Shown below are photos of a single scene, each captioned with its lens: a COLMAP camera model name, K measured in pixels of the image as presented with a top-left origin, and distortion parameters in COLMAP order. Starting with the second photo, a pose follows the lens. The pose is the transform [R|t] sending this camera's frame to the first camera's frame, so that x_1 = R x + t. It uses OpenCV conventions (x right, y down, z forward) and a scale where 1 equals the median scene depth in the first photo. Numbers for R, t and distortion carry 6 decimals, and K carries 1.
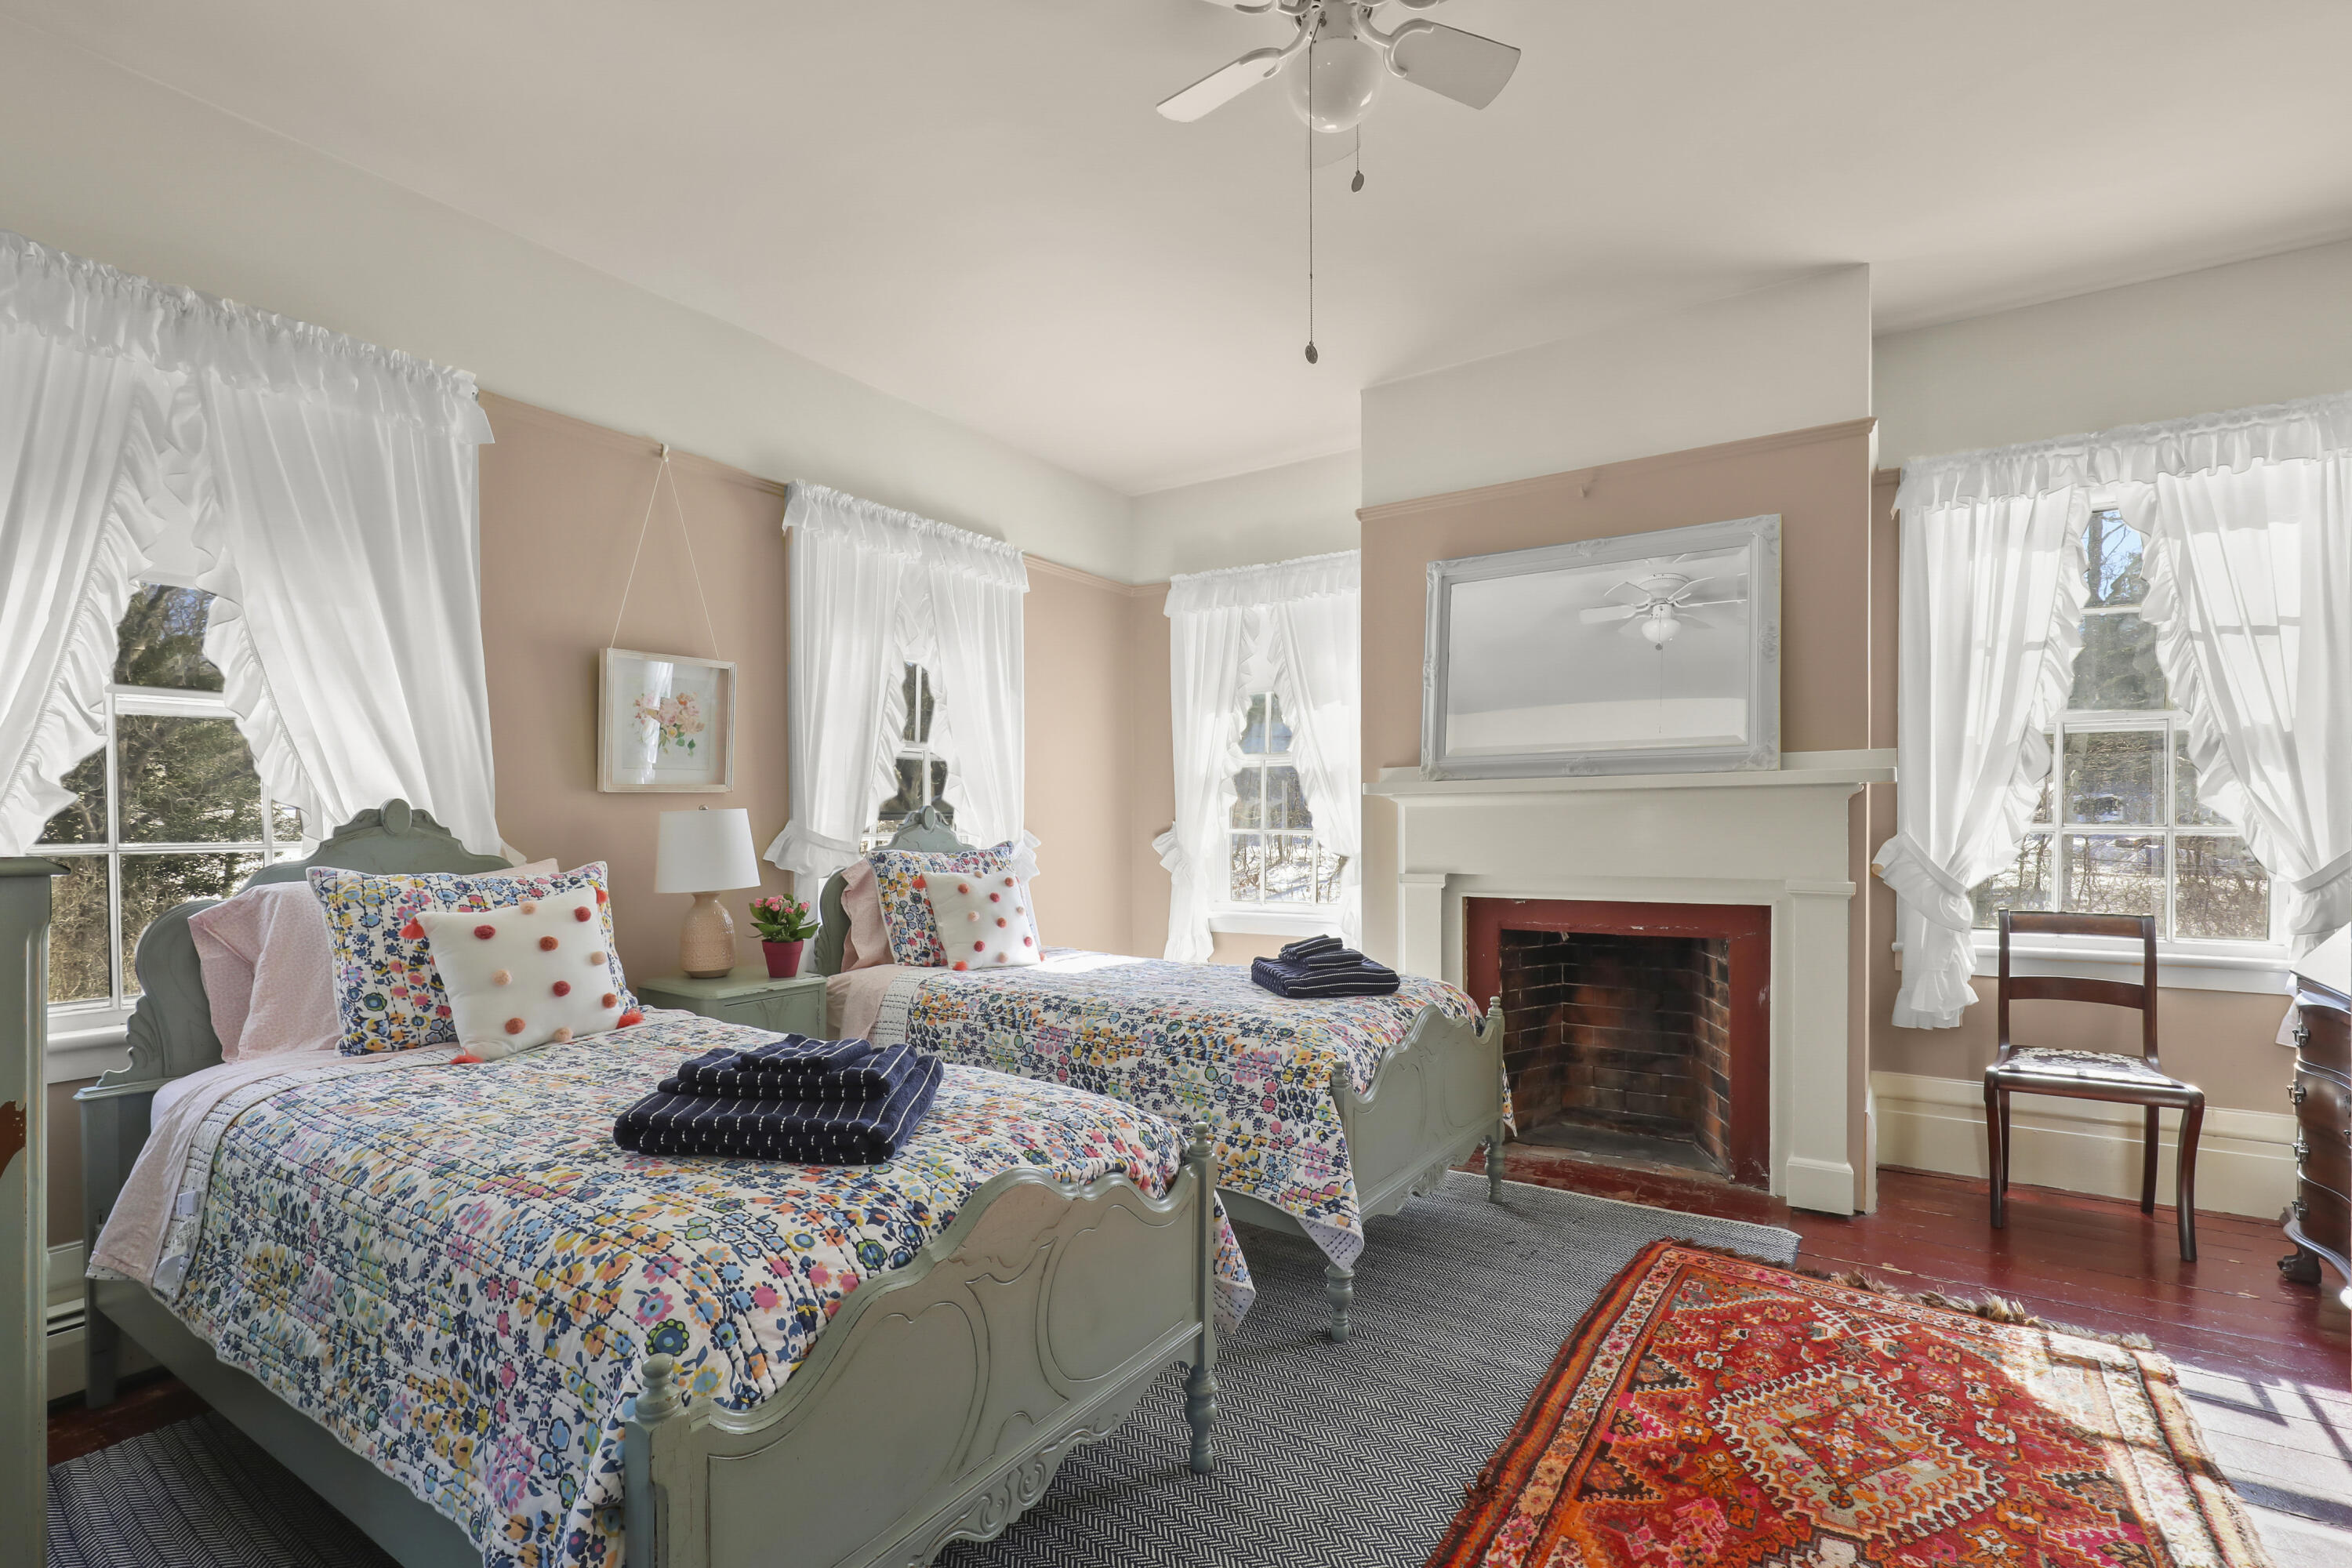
lens RADIAL K [[1093.3, 0, 1166.2], [0, 1093.3, 824.3], [0, 0, 1]] dist [-0.000142, -0.000353]
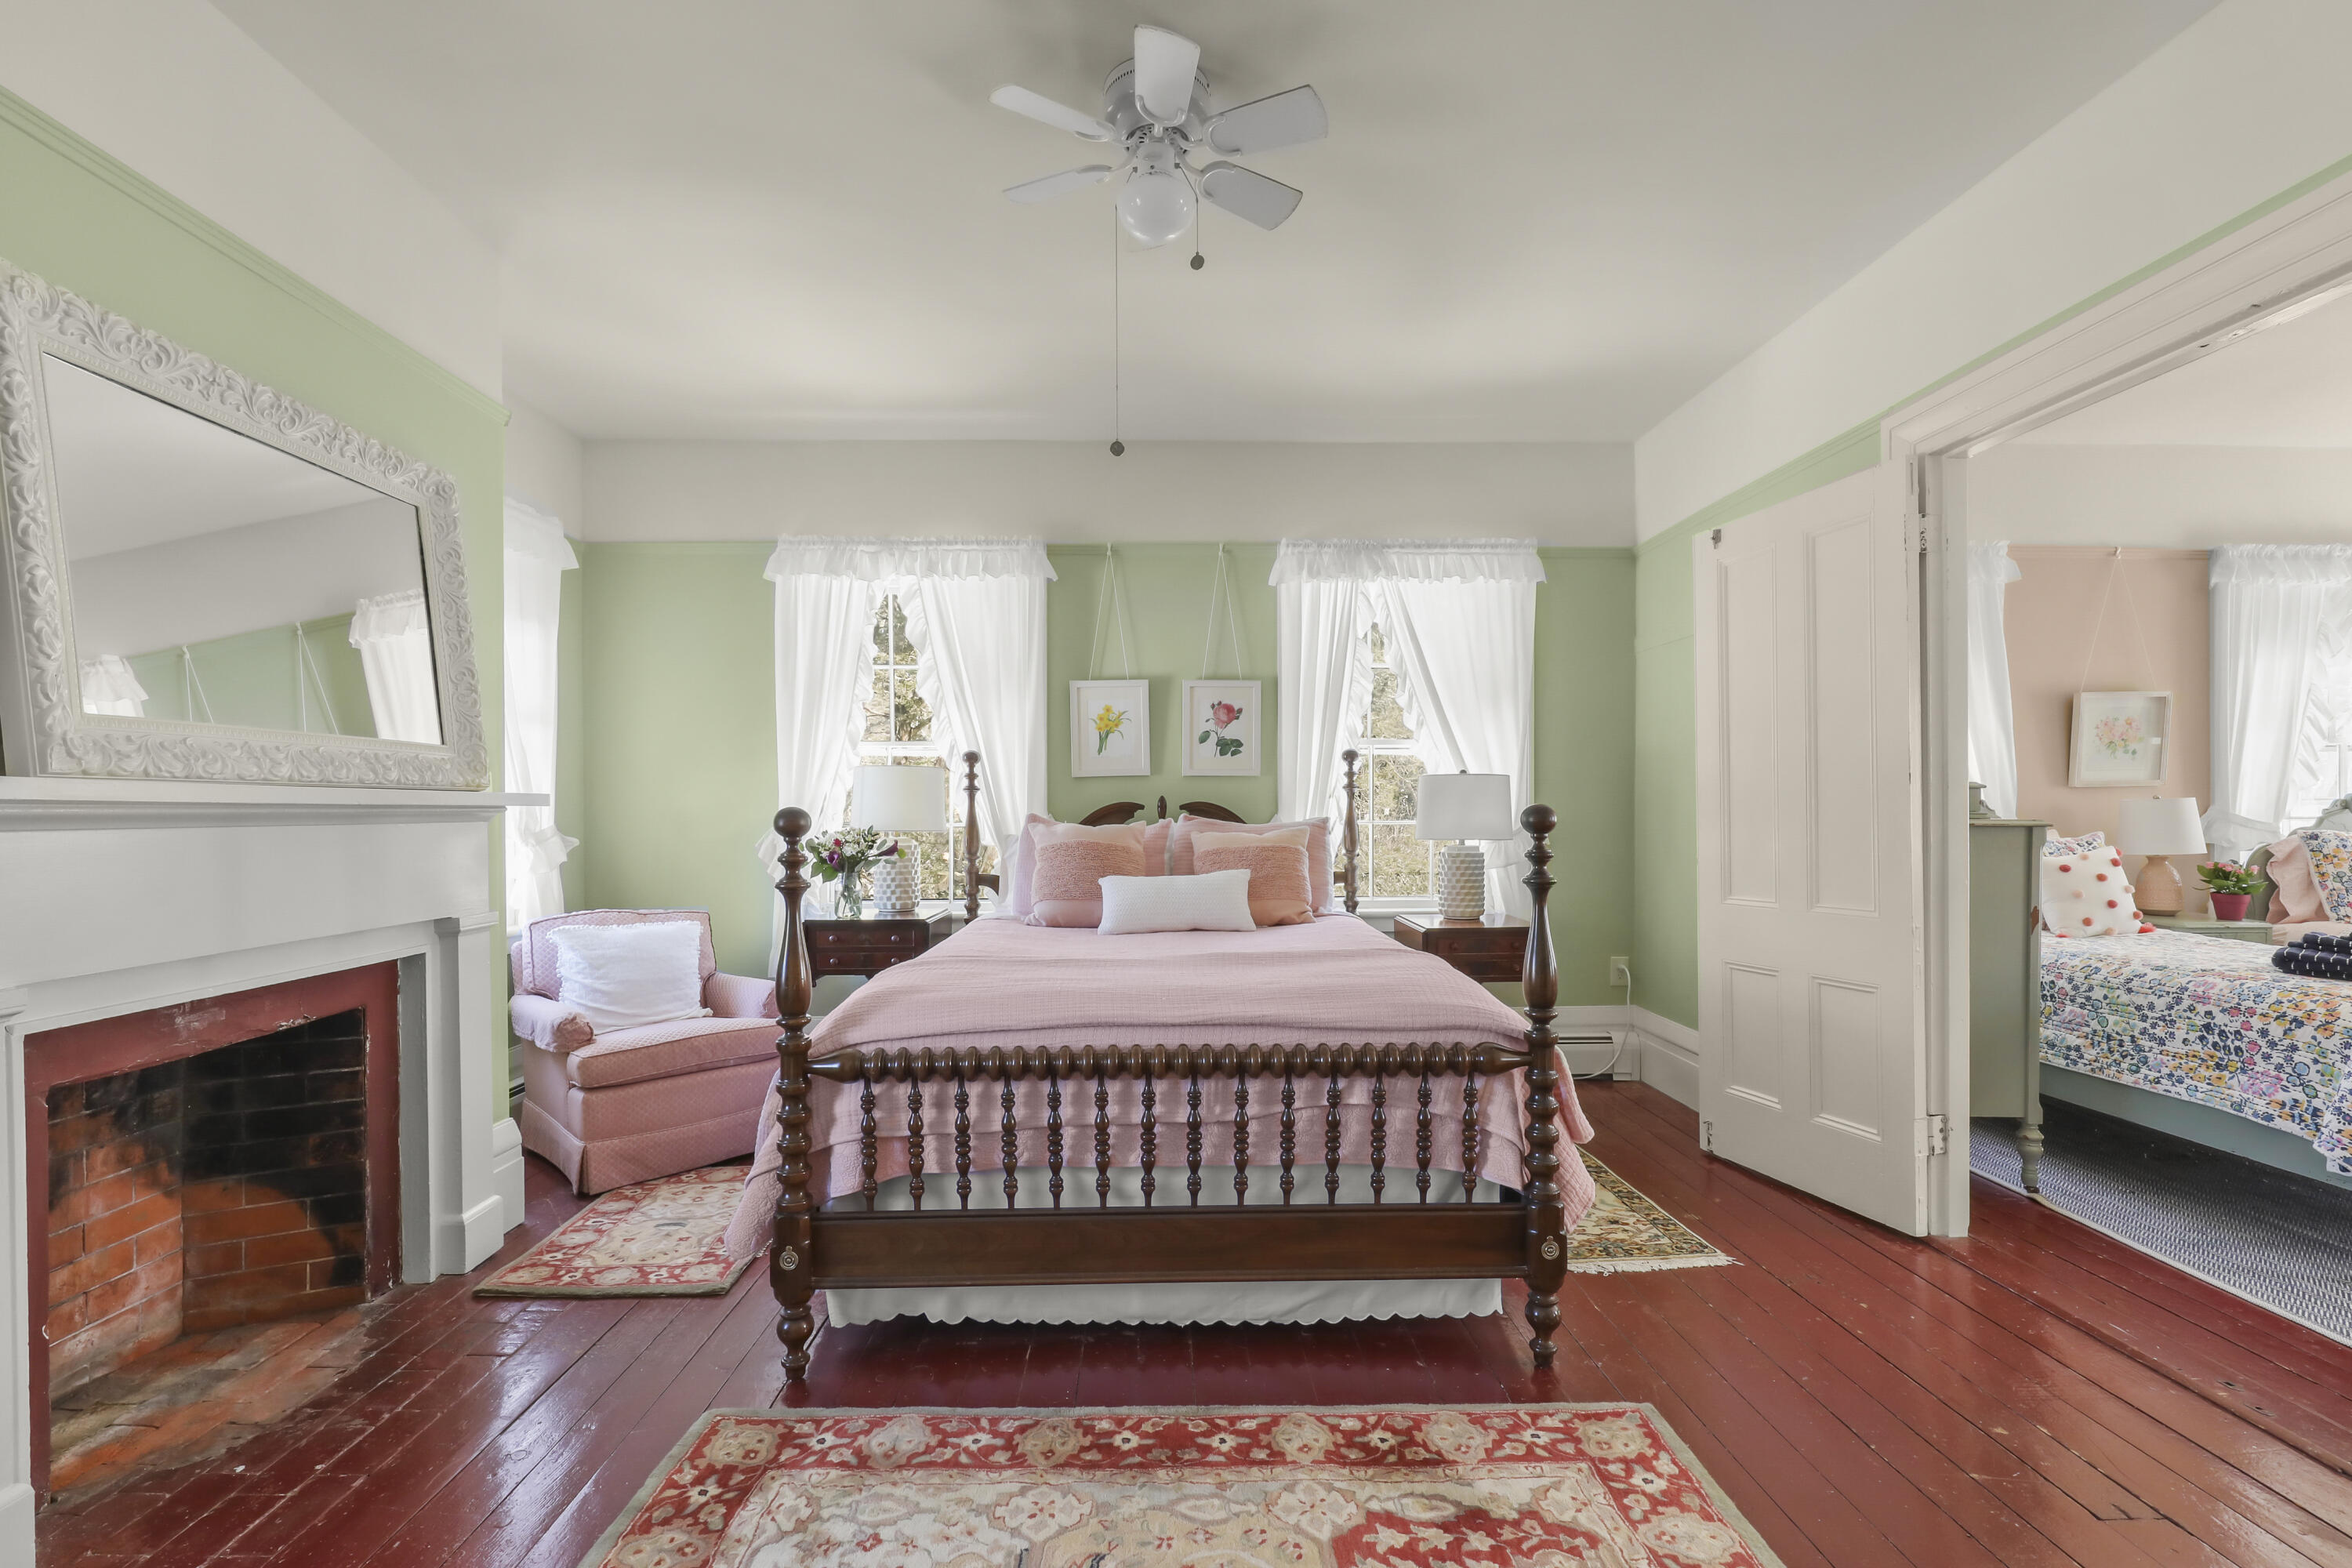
lens RADIAL K [[1052.6, 0, 1181.3], [0, 1052.6, 814.1], [0, 0, 1]] dist [0.000475, -0.000833]
pose [[0.584558, 0.010639, -0.811282, -0.045217], [-0.004048, 0.999940, 0.010196, -0.001491], [0.811342, -0.002676, 0.584566, -0.779354]]
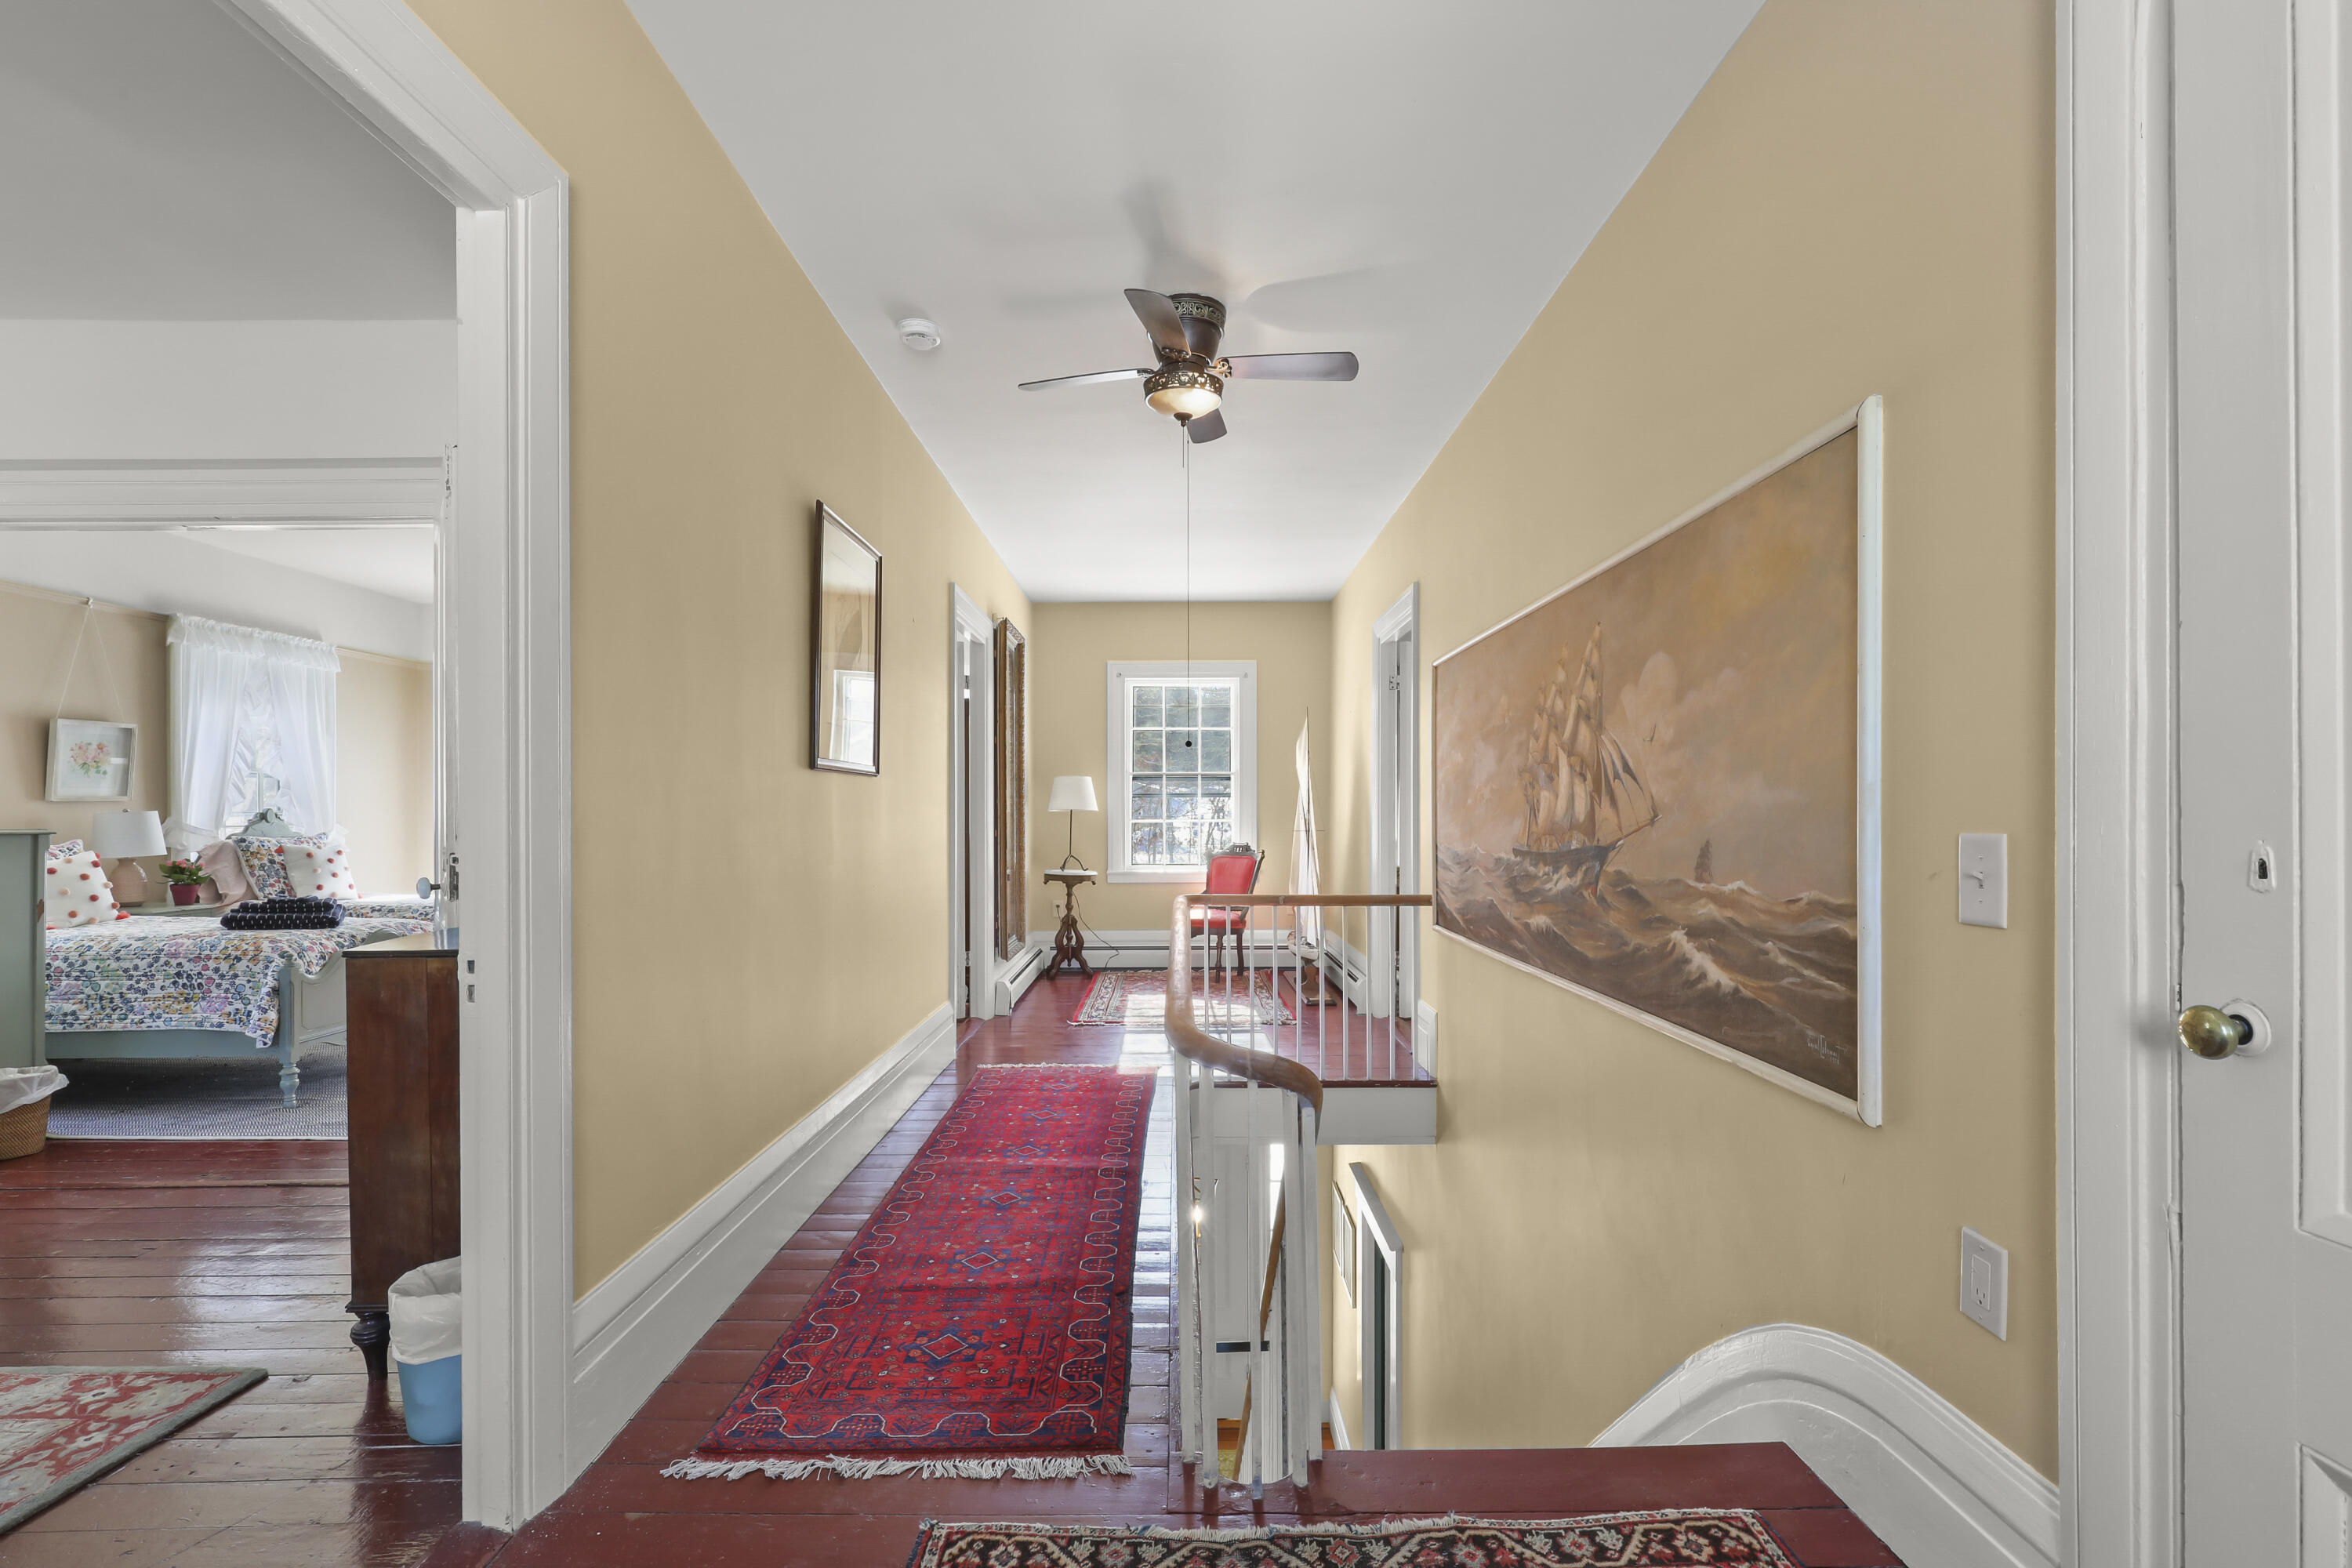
lens RADIAL K [[1052.6, 0, 1181.3], [0, 1052.6, 814.1], [0, 0, 1]] dist [0.000475, -0.000833]
pose [[0.820193, 0.005374, 0.572062, 0.002064], [-0.002063, 0.999977, -0.006436, -0.001387], [-0.572084, 0.004098, 0.820185, -1.248777]]
